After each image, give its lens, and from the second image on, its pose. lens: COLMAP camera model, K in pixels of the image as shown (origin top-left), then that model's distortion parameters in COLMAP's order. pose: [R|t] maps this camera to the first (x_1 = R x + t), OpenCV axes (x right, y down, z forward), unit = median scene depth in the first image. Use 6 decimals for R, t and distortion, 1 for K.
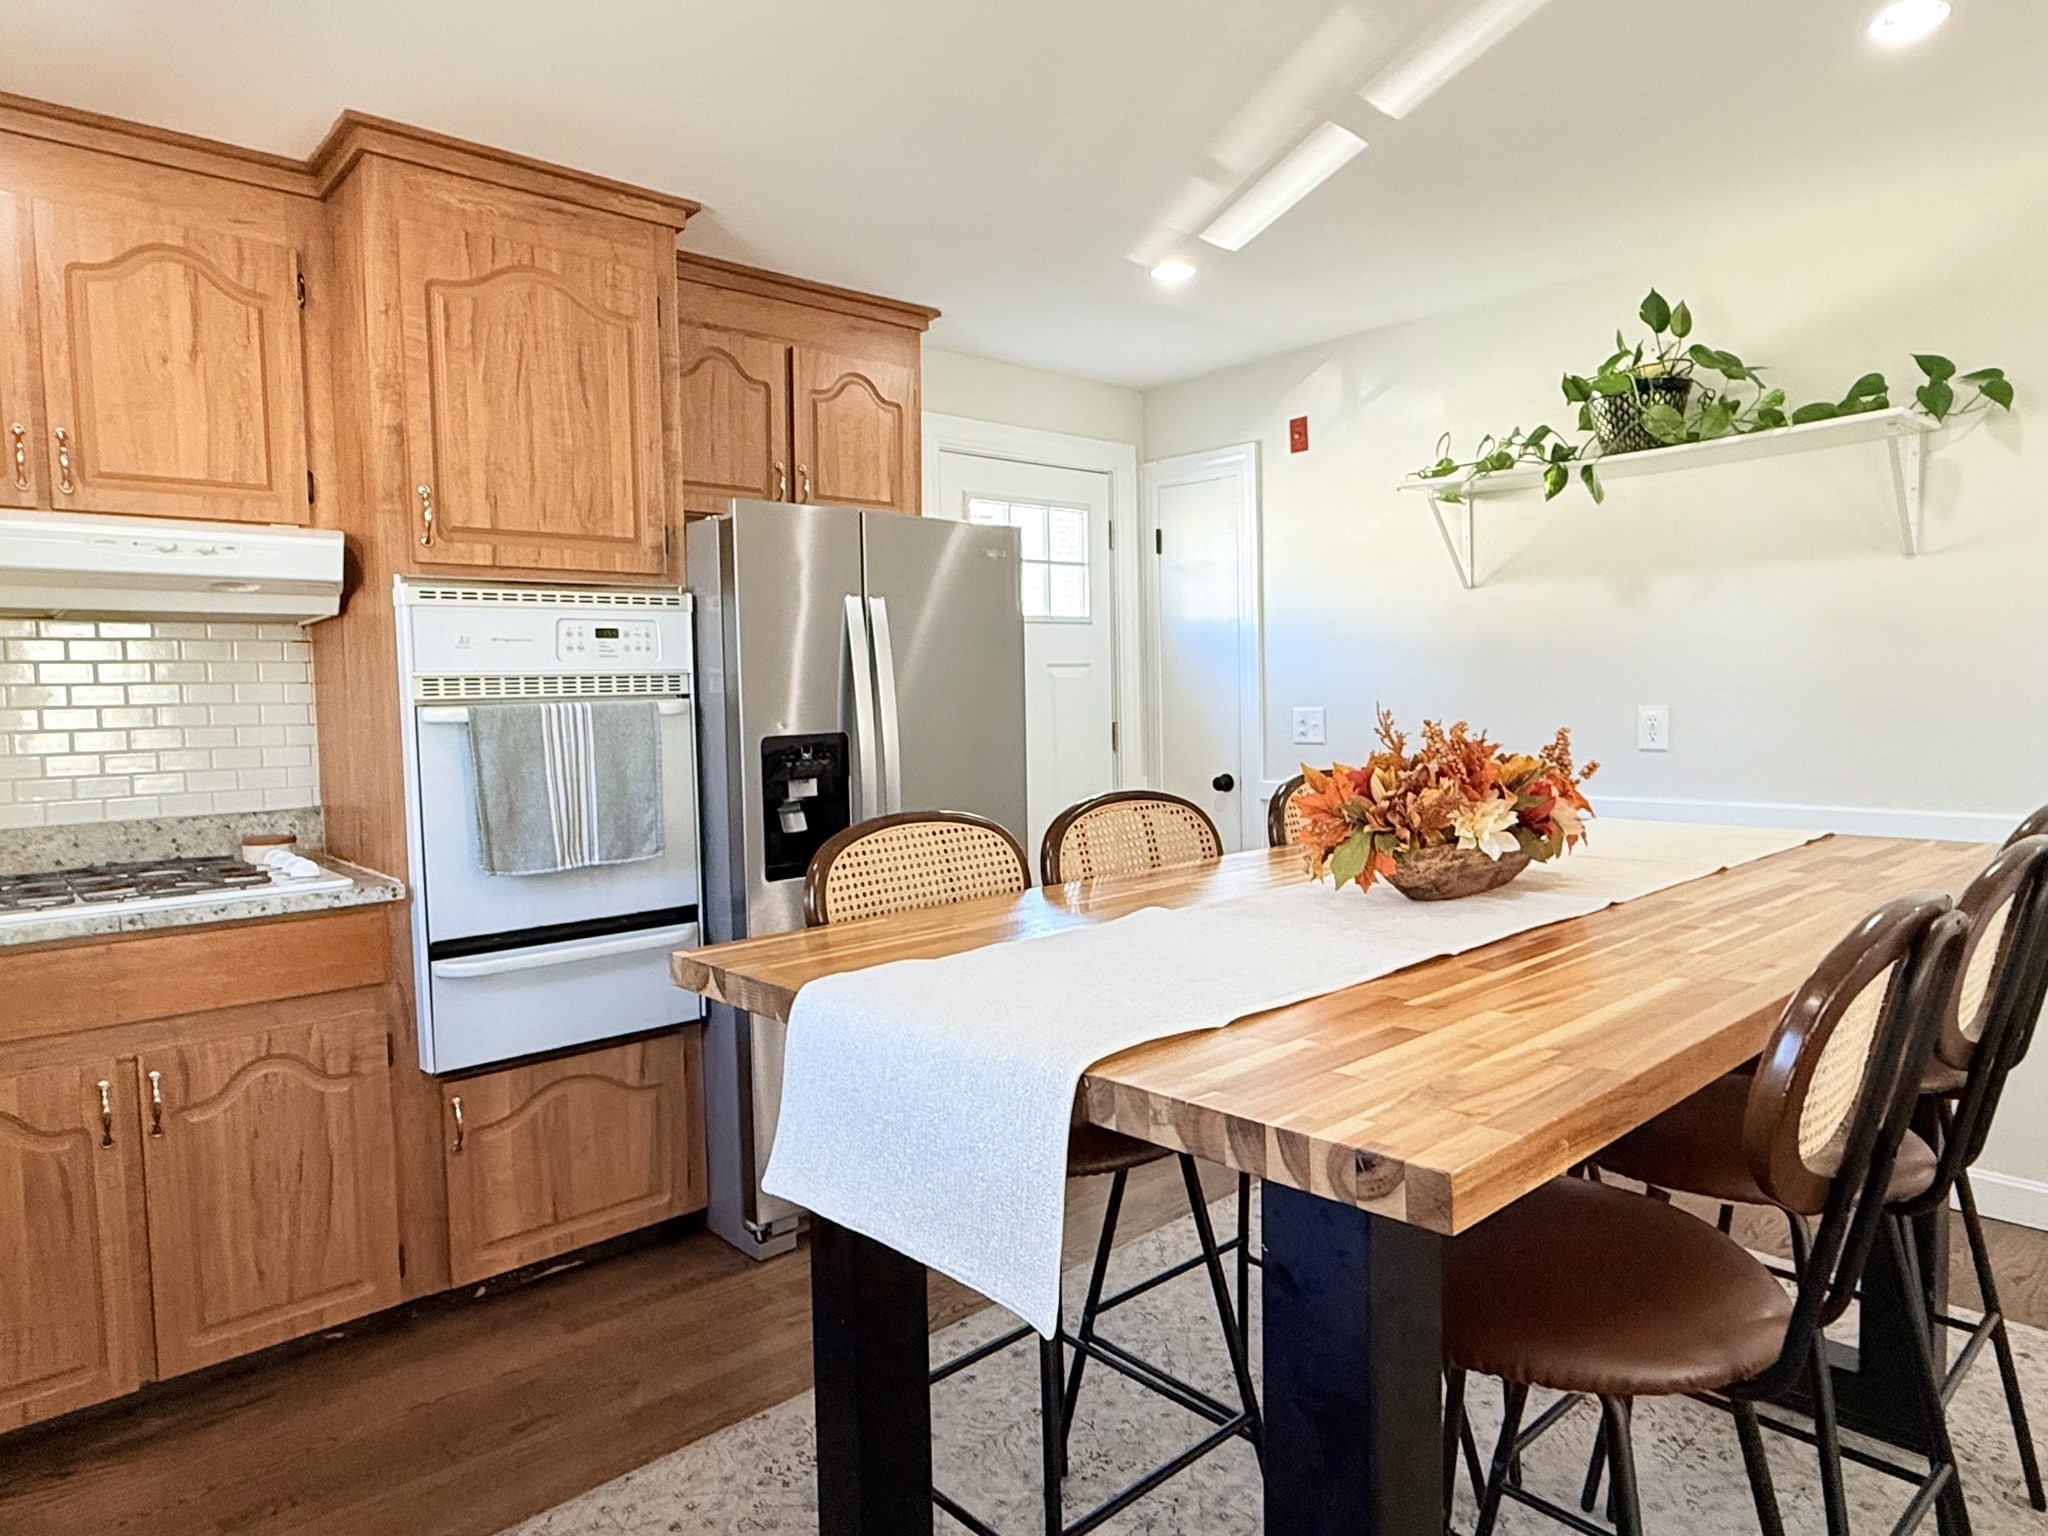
lens RADIAL K [[1246.6, 0, 1020.8], [0, 1246.6, 770.7], [0, 0, 1]] dist [-0.015294, -0.004947]
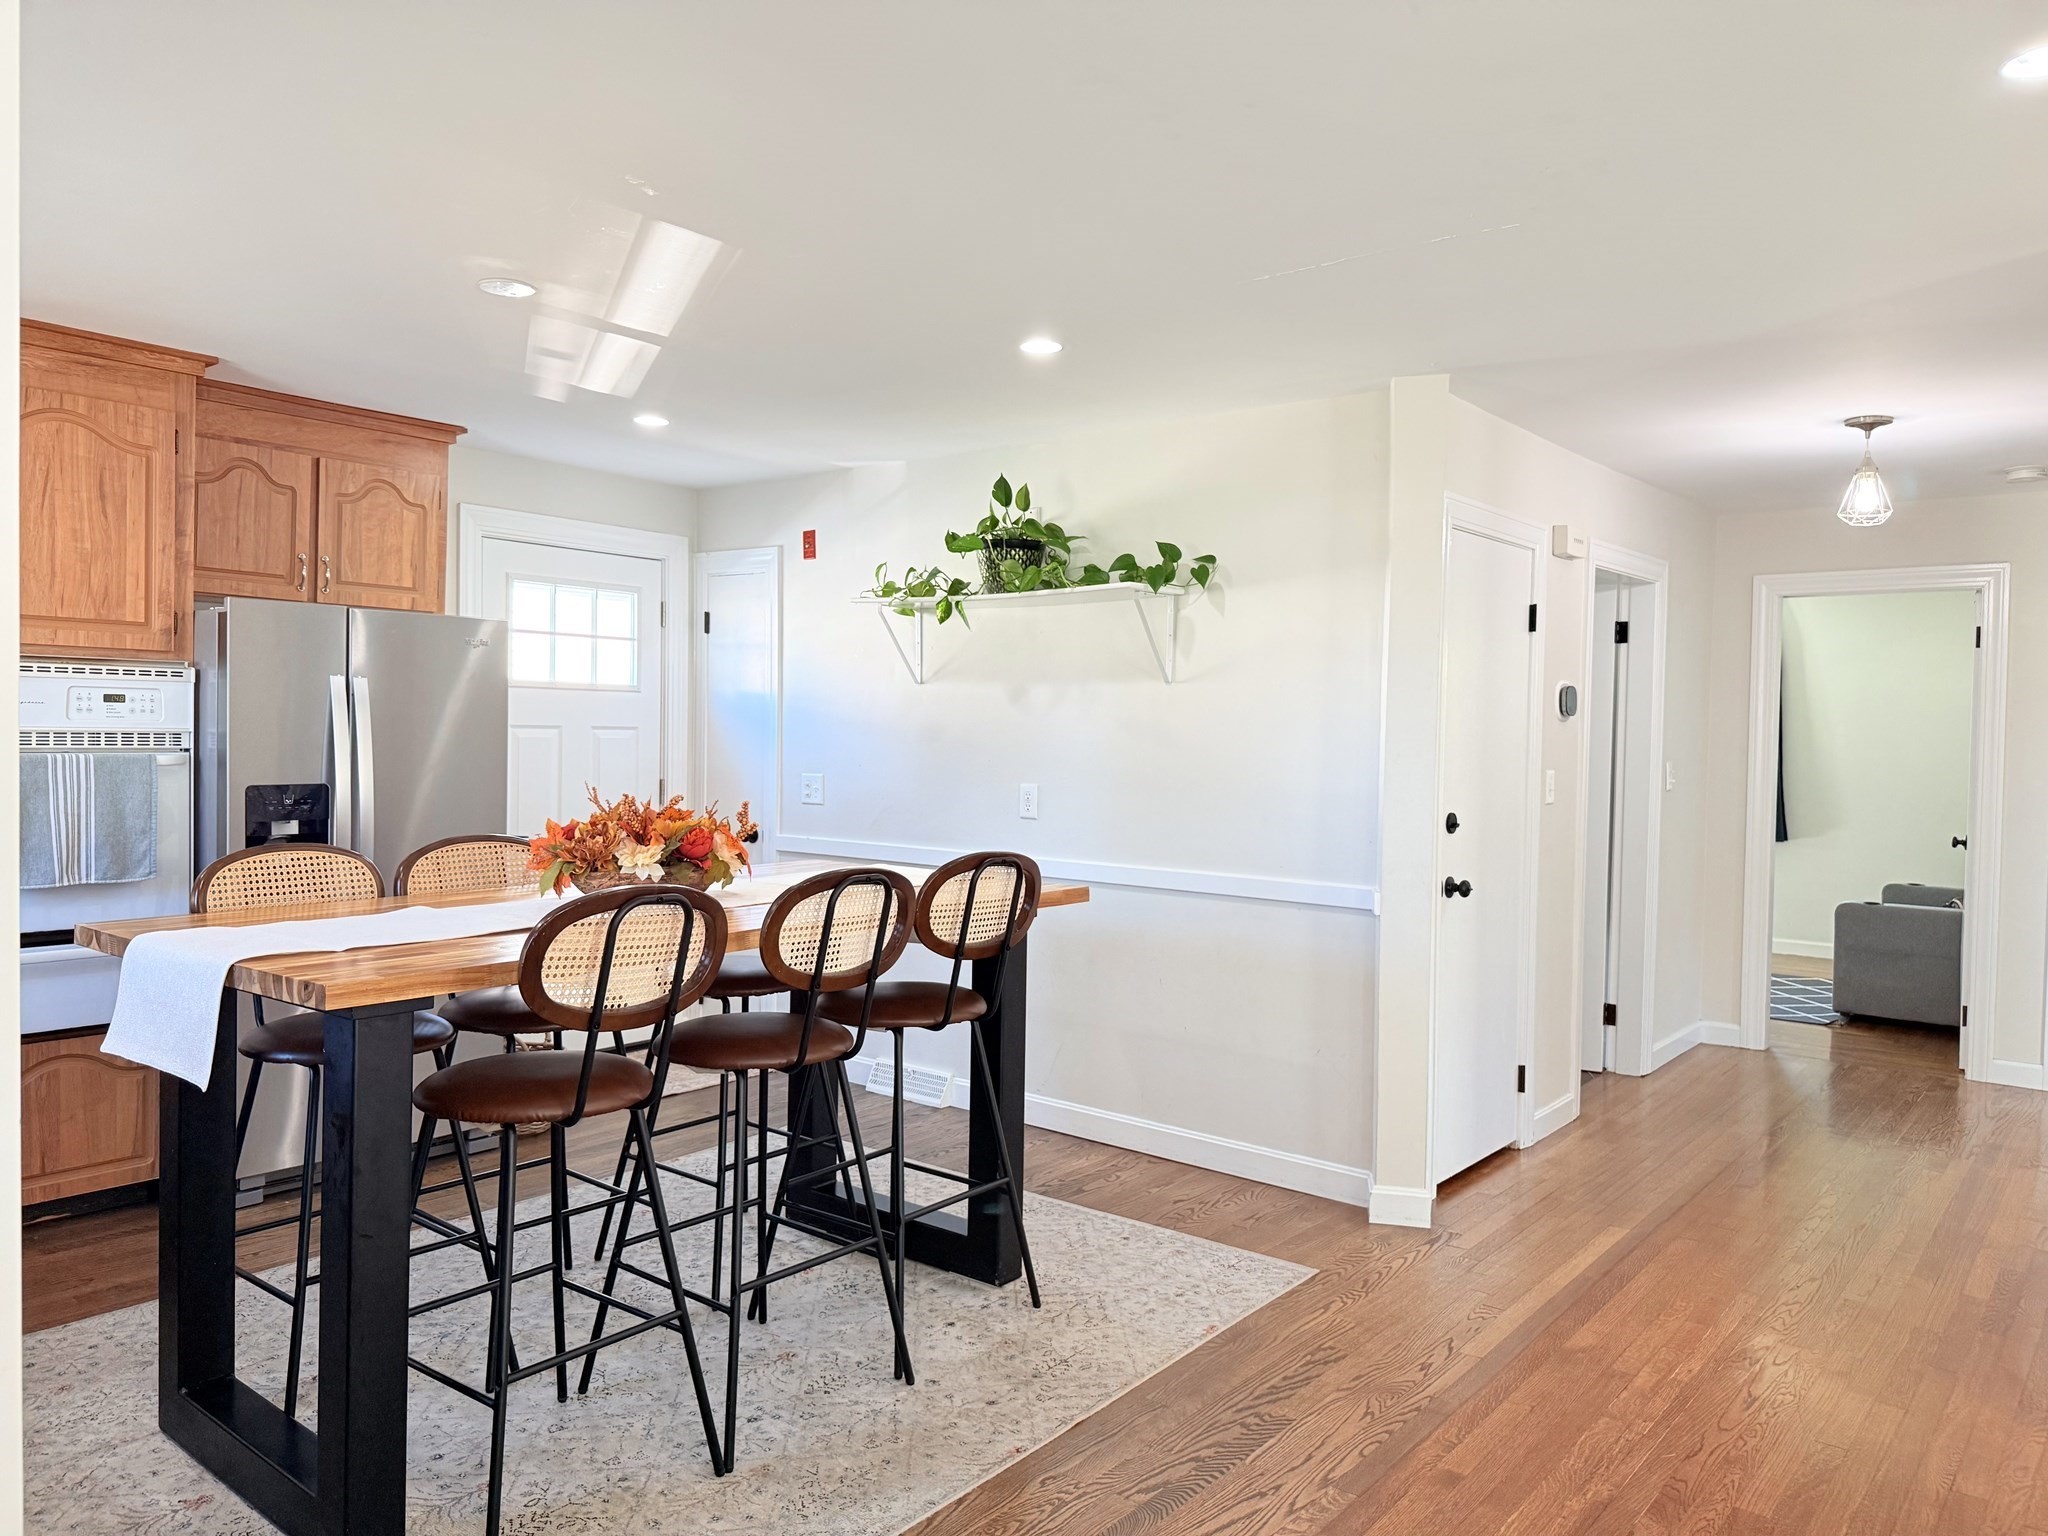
lens RADIAL K [[1421.5, 0, 1039.1], [0, 1421.5, 783.4], [0, 0, 1]] dist [-0.000540, -0.021882]
pose [[0.984513, 0.038330, 0.171069, 0.335714], [-0.032753, 0.998840, -0.035303, -0.005425], [-0.172224, 0.029153, 0.984626, -0.546040]]
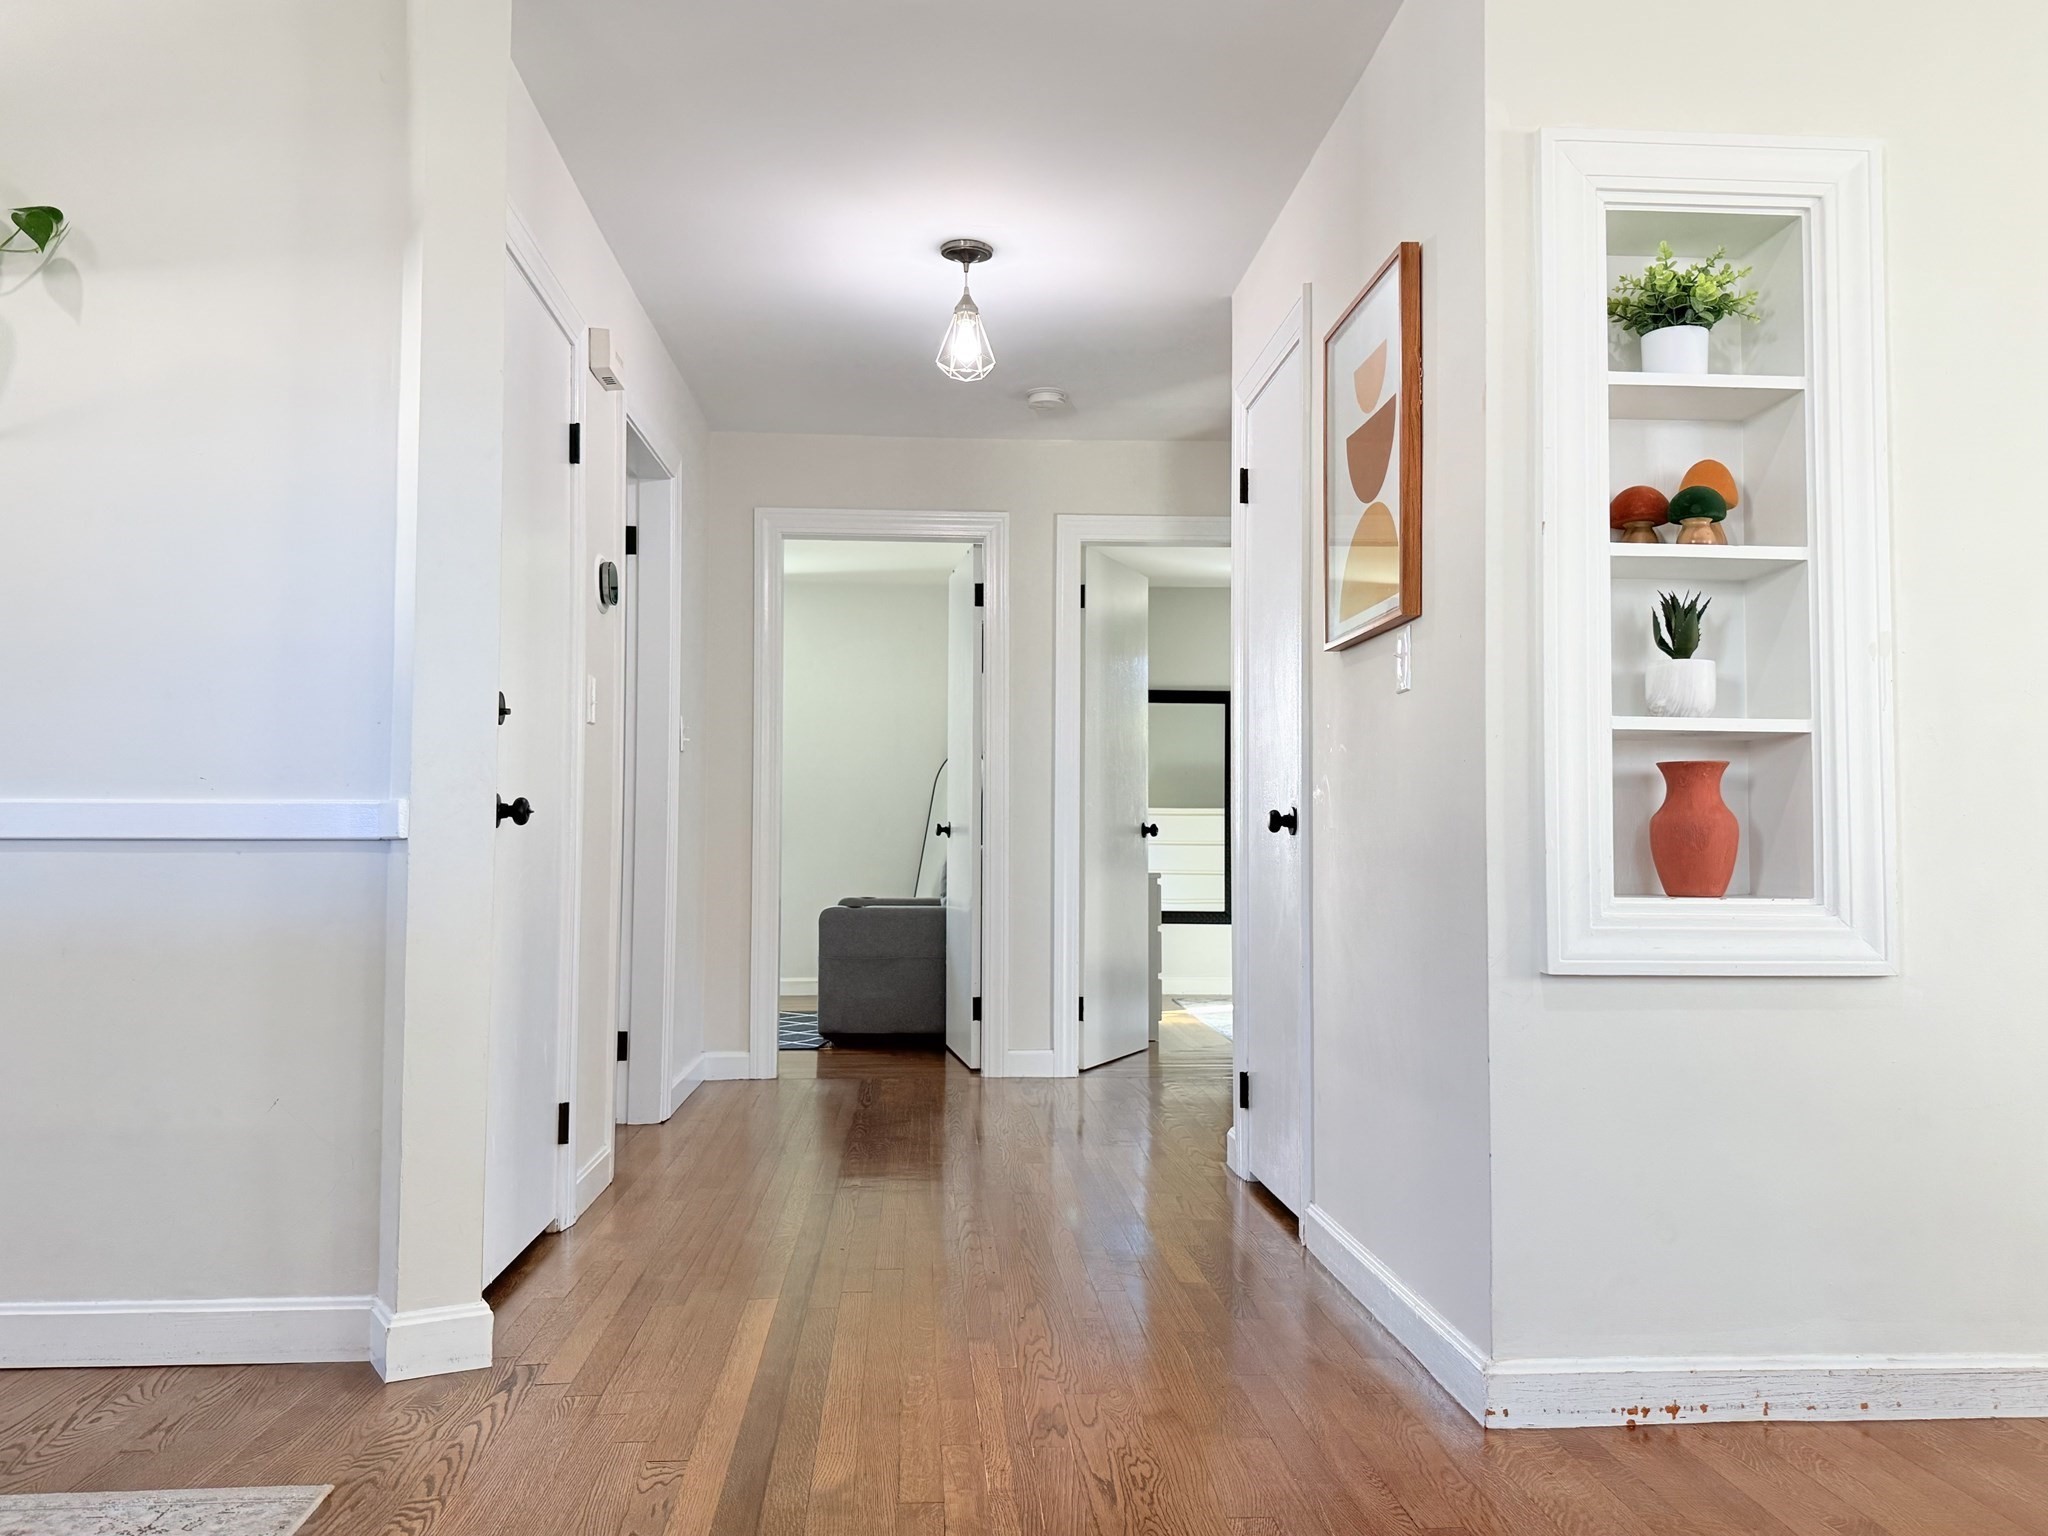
lens RADIAL K [[1593.7, 0, 1027.8], [0, 1593.7, 781.4], [0, 0, 1]] dist [-0.002580, -0.002112]
pose [[0.616301, 0.054553, 0.785619, 0.415301], [0.033610, 0.994867, -0.095450, 0.137618], [-0.786793, 0.085231, 0.611303, -0.037349]]
